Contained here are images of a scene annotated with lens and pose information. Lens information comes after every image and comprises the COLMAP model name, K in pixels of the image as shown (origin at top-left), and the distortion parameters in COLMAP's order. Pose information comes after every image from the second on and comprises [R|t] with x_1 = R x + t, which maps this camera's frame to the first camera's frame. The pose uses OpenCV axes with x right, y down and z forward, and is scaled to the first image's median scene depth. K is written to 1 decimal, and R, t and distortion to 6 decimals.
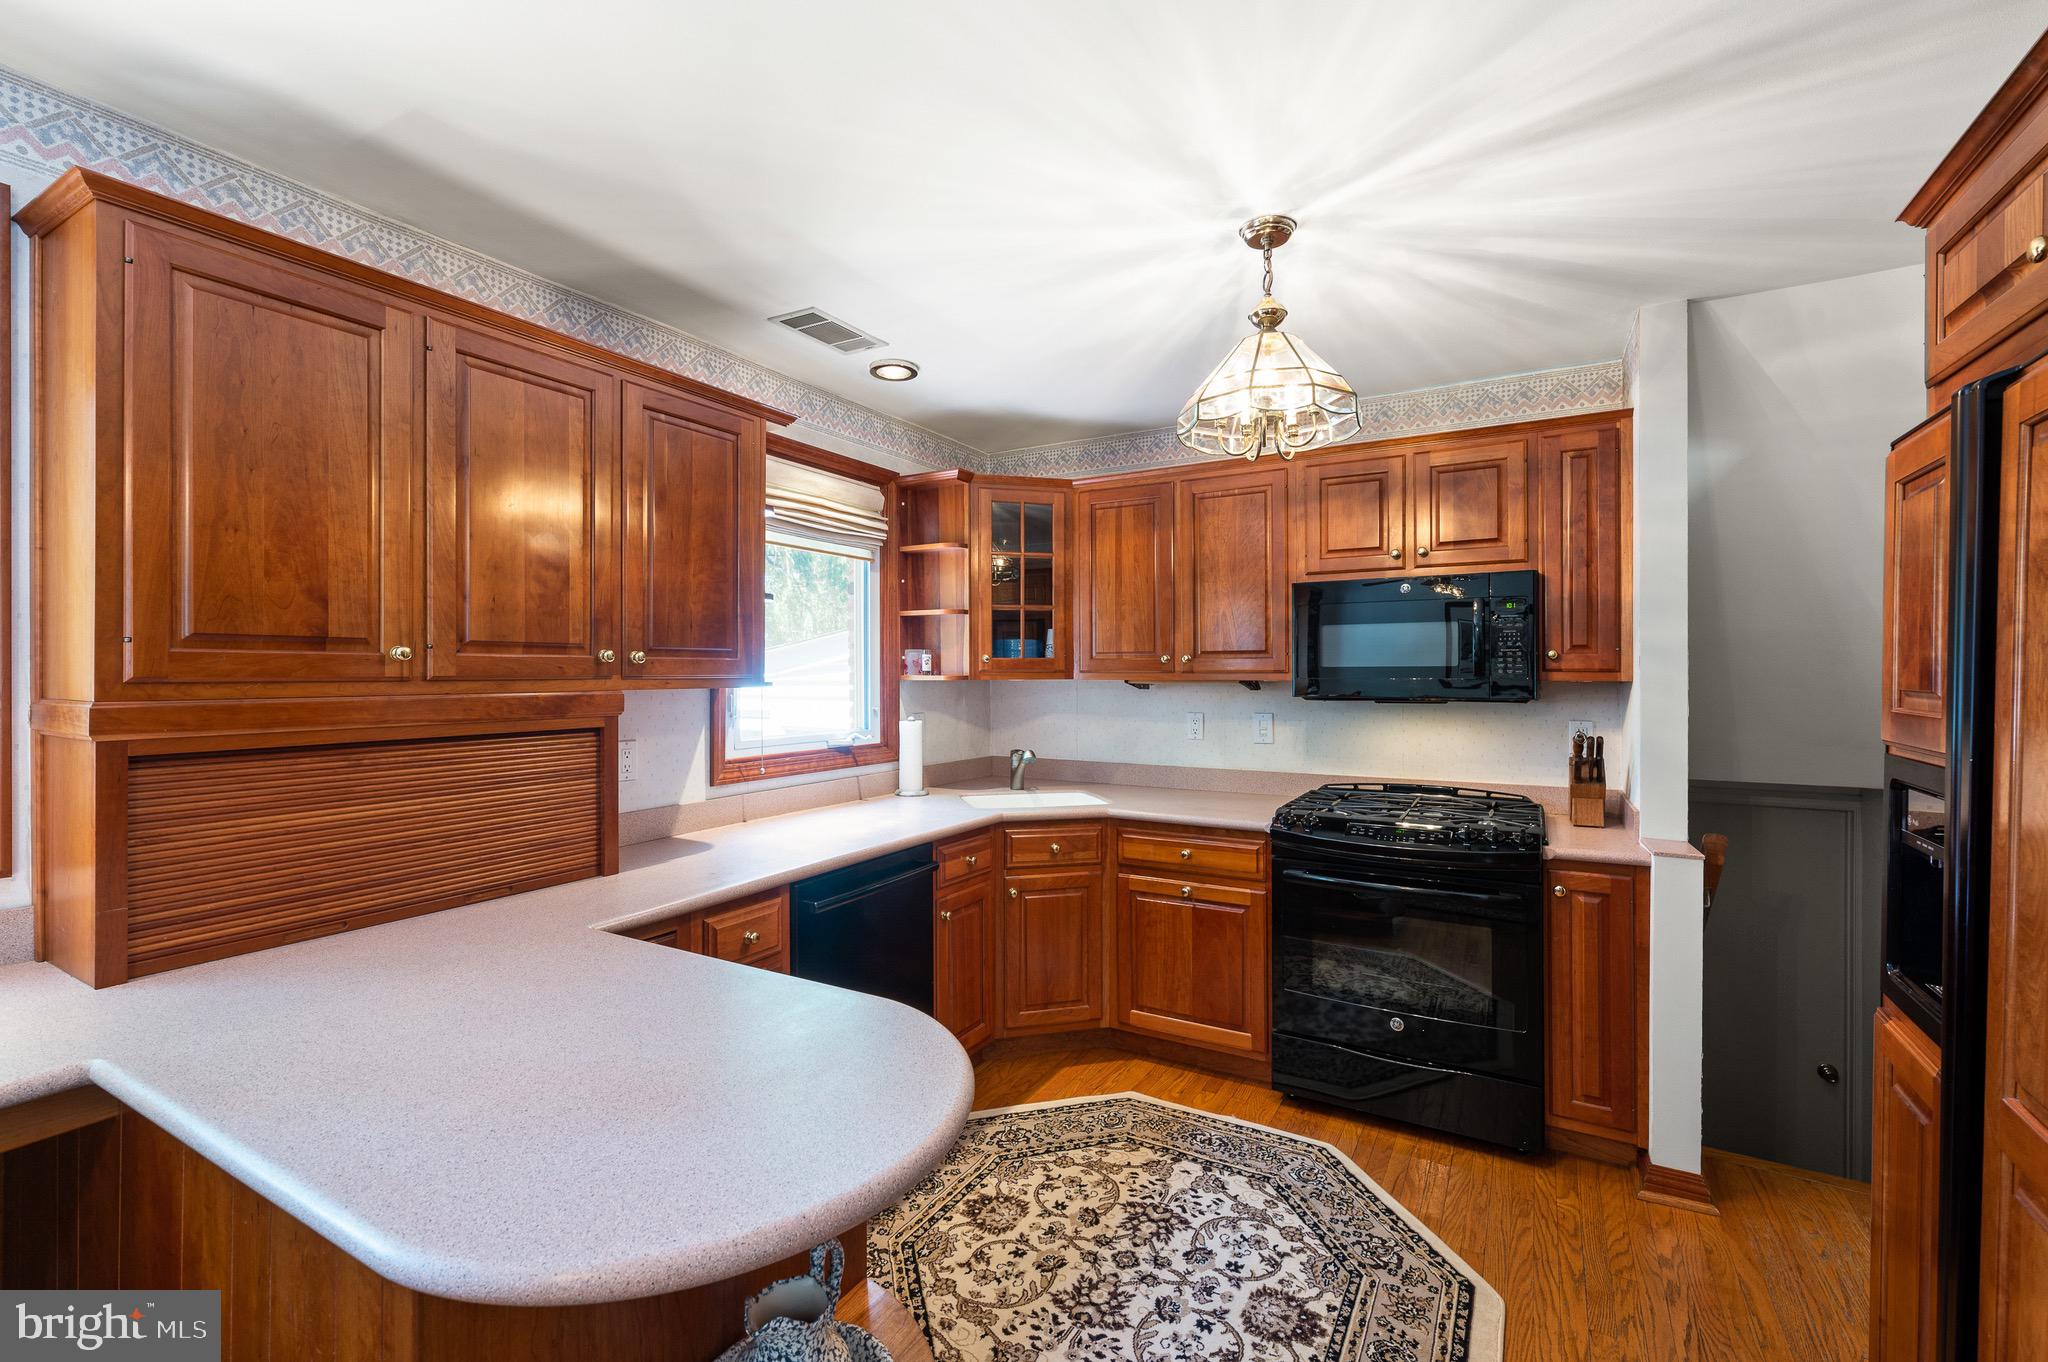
lens RADIAL K [[877.1, 0, 1027.5], [0, 877.1, 669.4], [0, 0, 1]] dist [-0.000990, 0.000532]
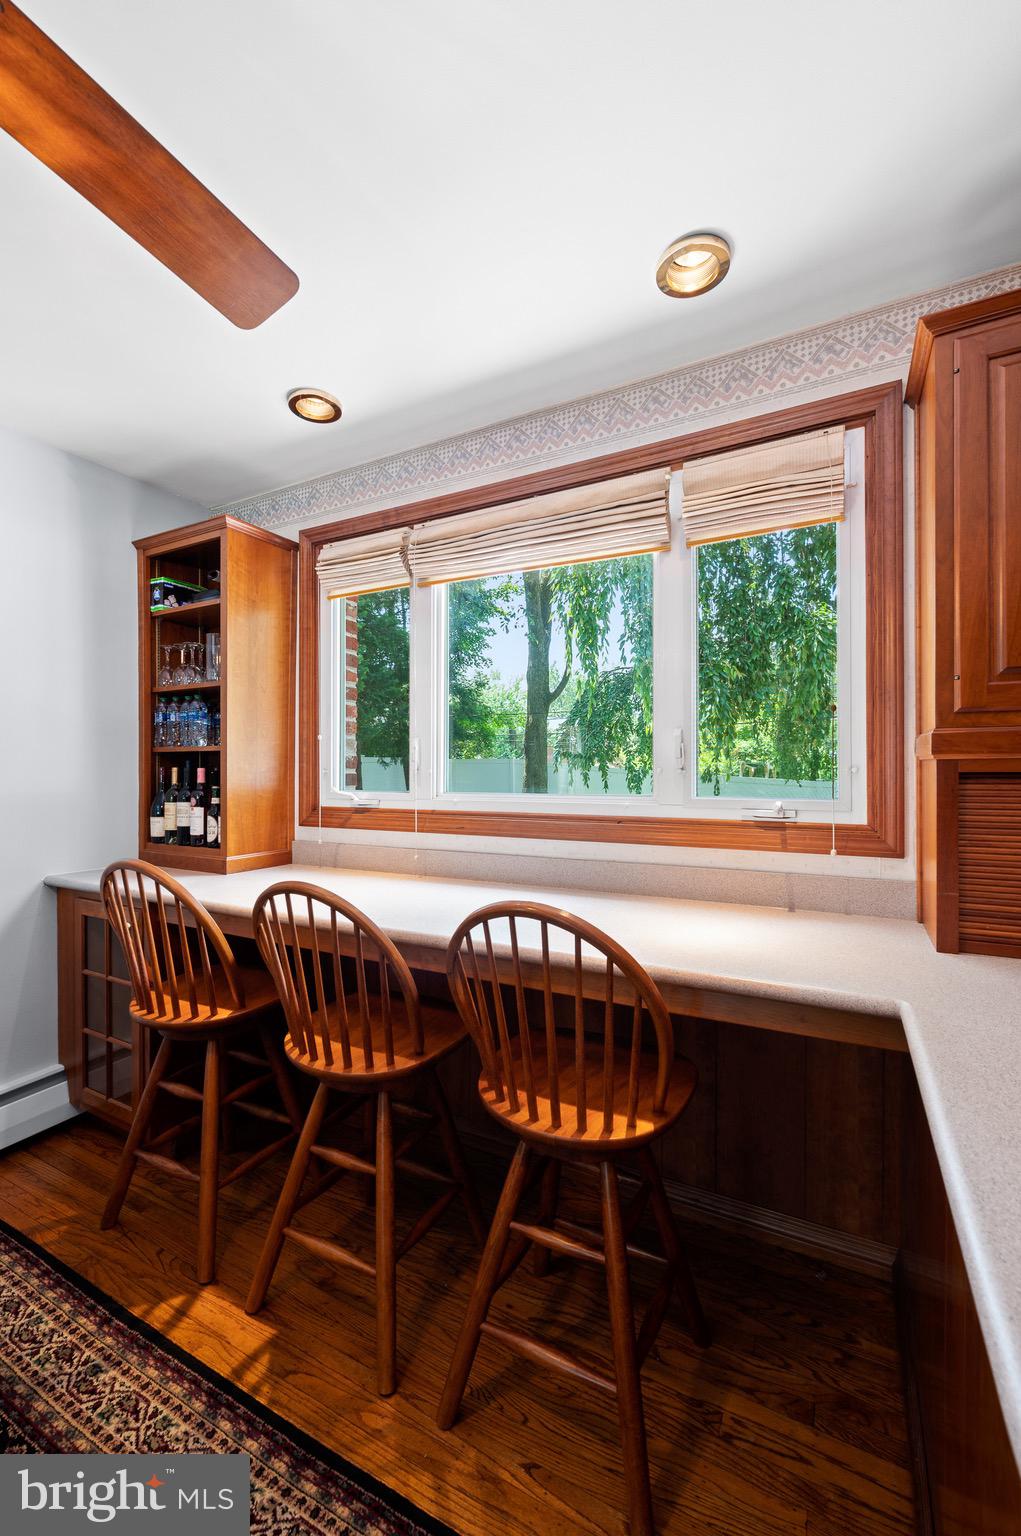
lens RADIAL K [[621.3, 0, 517.6], [0, 621.3, 775.6], [0, 0, 1]] dist [-0.006704, 0.002681]
pose [[0.042953, 0.004201, -0.999068, -0.117066], [0.005725, 0.999974, 0.004451, 0.064374], [0.999061, -0.005911, 0.042927, 0.225600]]
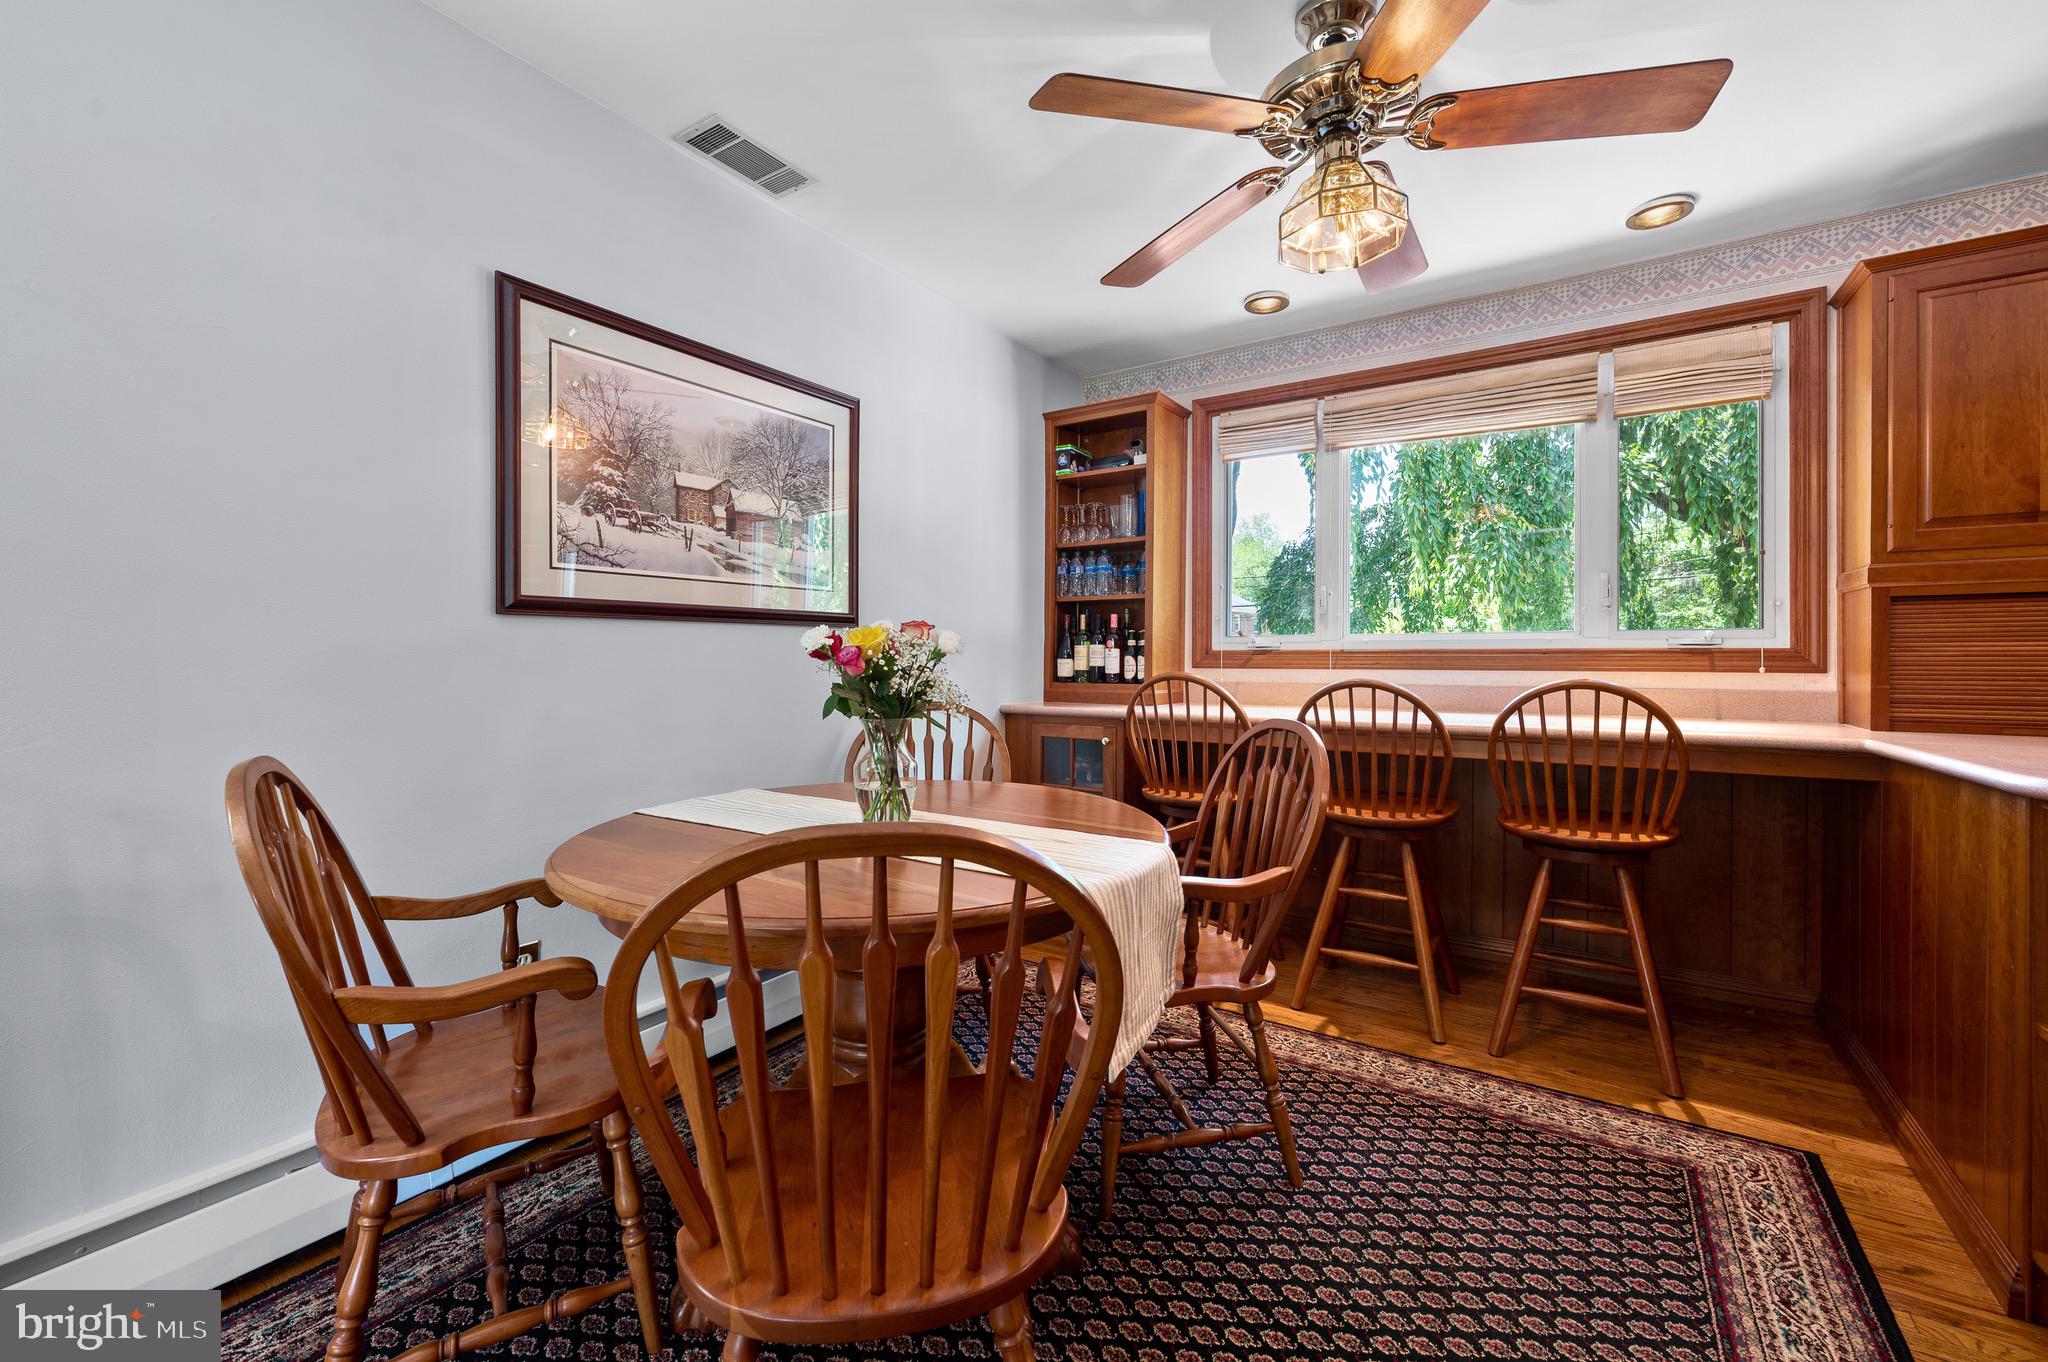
lens RADIAL K [[828.4, 0, 1033.3], [0, 828.4, 664.5], [0, 0, 1]] dist [-0.006704, 0.002681]
pose [[-0.052983, 0.001622, -0.998594, 0.425021], [0.000391, 0.999999, 0.001604, 0.151149], [0.998595, -0.000306, -0.052984, -0.368970]]
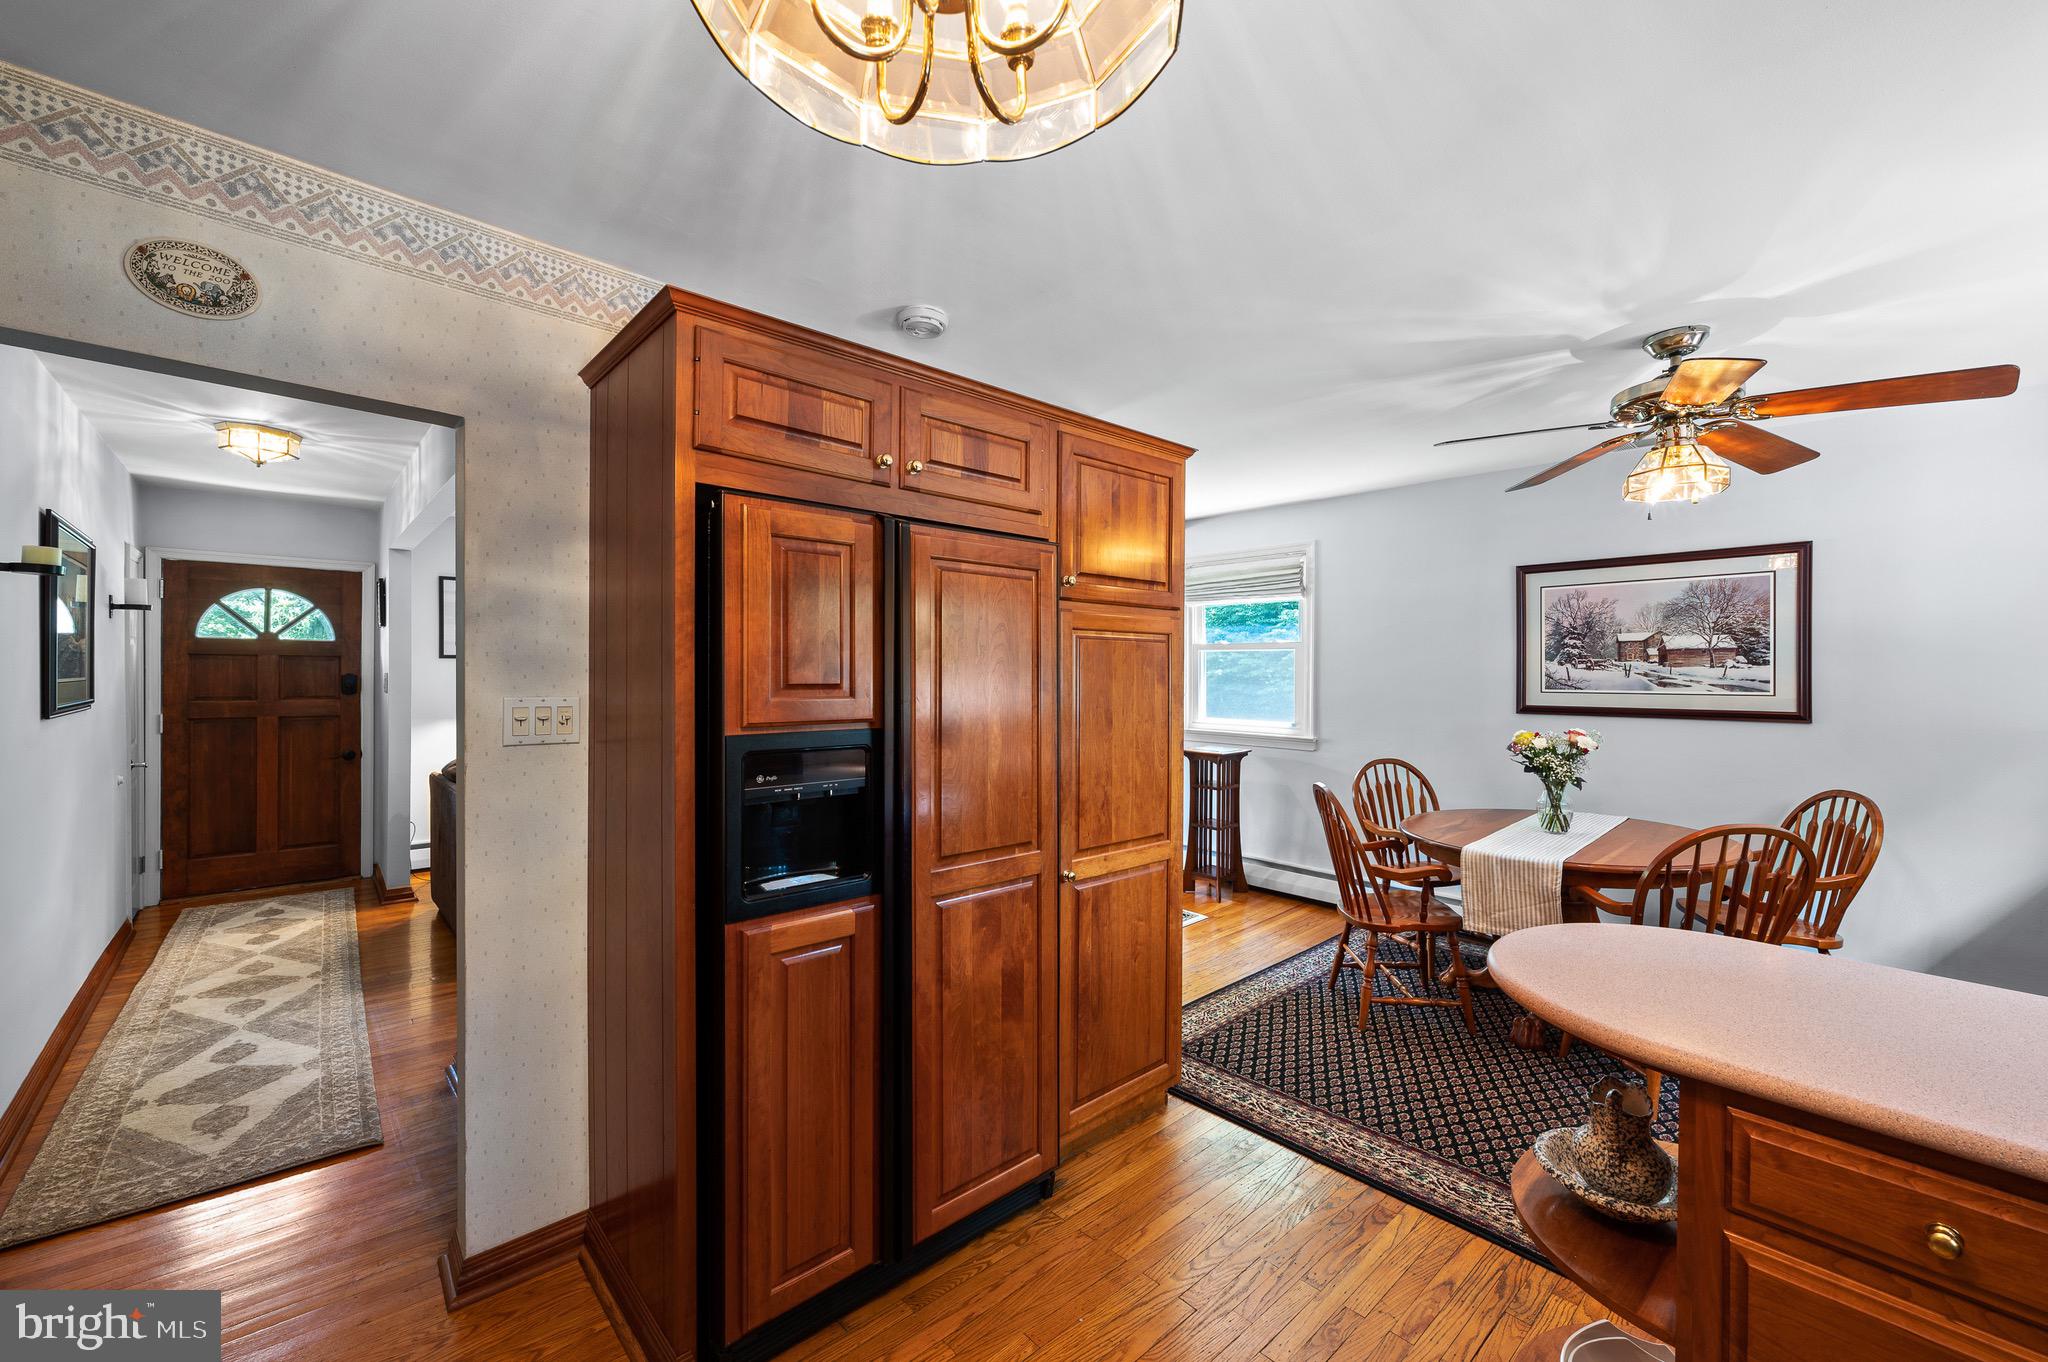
lens RADIAL K [[828.4, 0, 1025.8], [0, 828.4, 680.0], [0, 0, 1]] dist [-0.006704, 0.002681]
pose [[-0.954113, -0.009908, 0.299282, 0.132609], [-0.005448, 0.999861, 0.015732, -0.005062], [-0.299397, 0.013379, -0.954035, 1.274540]]
